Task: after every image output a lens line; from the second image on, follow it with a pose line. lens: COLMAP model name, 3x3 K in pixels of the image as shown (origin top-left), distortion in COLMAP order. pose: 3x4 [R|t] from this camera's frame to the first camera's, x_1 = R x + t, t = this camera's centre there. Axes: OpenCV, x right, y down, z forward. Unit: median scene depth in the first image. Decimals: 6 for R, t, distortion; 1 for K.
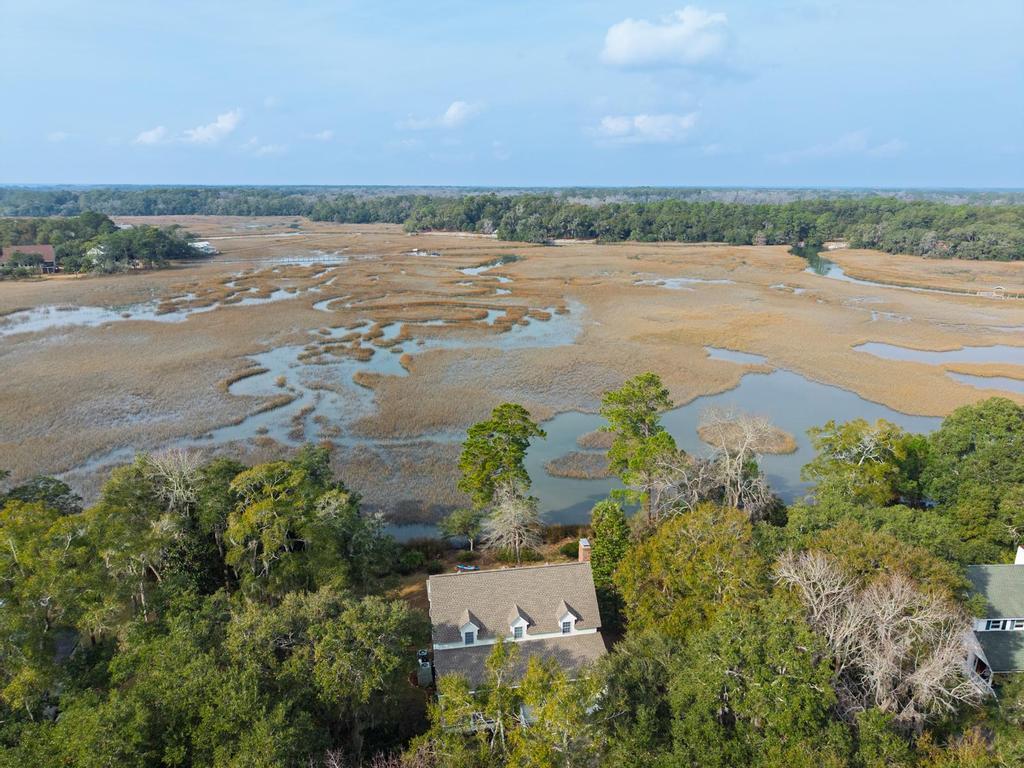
lens RADIAL K [[699.8, 0, 513.2], [0, 699.8, 384.0], [0, 0, 1]] dist [0.012881, -0.013417]
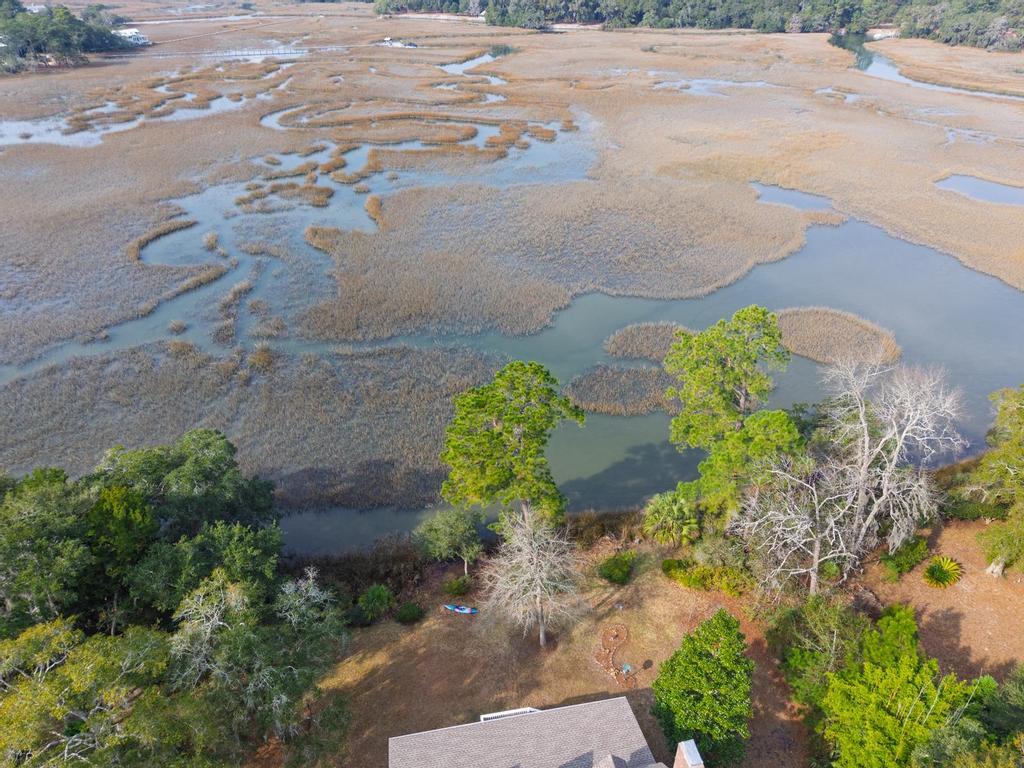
lens RADIAL K [[699.8, 0, 512.0], [0, 699.8, 392.4], [0, 0, 1]] dist [0.012881, -0.013417]
pose [[0.999913, -0.004919, 0.012268, -0.006983], [0.001281, 0.959871, 0.280440, -0.035158], [-0.013155, -0.280400, 0.959793, 0.123669]]
